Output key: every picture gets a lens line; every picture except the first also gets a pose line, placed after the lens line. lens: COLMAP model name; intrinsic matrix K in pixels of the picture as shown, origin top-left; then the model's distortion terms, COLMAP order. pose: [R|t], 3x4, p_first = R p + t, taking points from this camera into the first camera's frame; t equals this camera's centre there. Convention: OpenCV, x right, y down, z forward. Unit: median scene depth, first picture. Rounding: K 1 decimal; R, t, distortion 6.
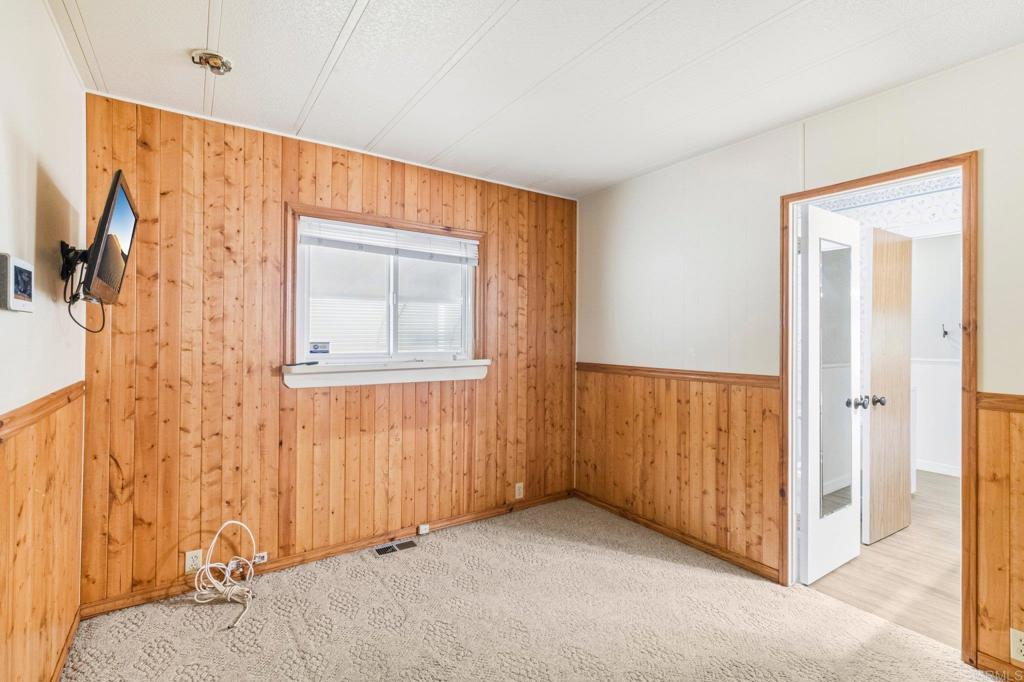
lens RADIAL K [[474.2, 0, 505.0], [0, 474.2, 335.3], [0, 0, 1]] dist [-0.001070, 0.000551]
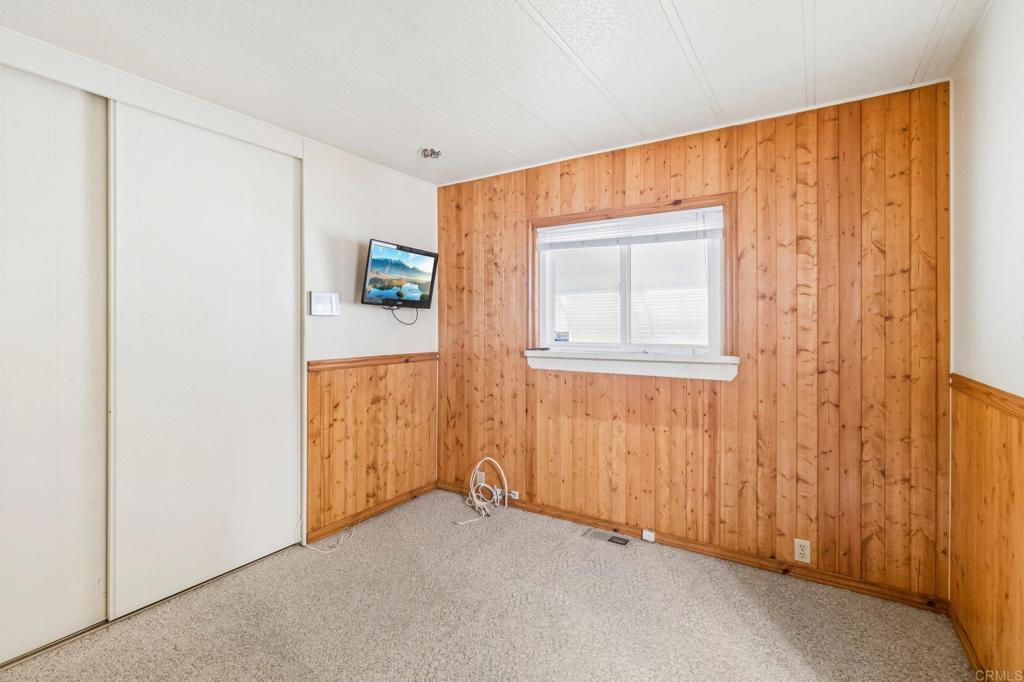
lens RADIAL K [[474.2, 0, 505.1], [0, 474.2, 332.7], [0, 0, 1]] dist [-0.001070, 0.000551]
pose [[0.387030, 0.002648, -0.922063, 0.559524], [-0.004879, 0.999988, 0.000823, 0.014444], [0.922054, 0.004181, 0.387038, 0.377113]]
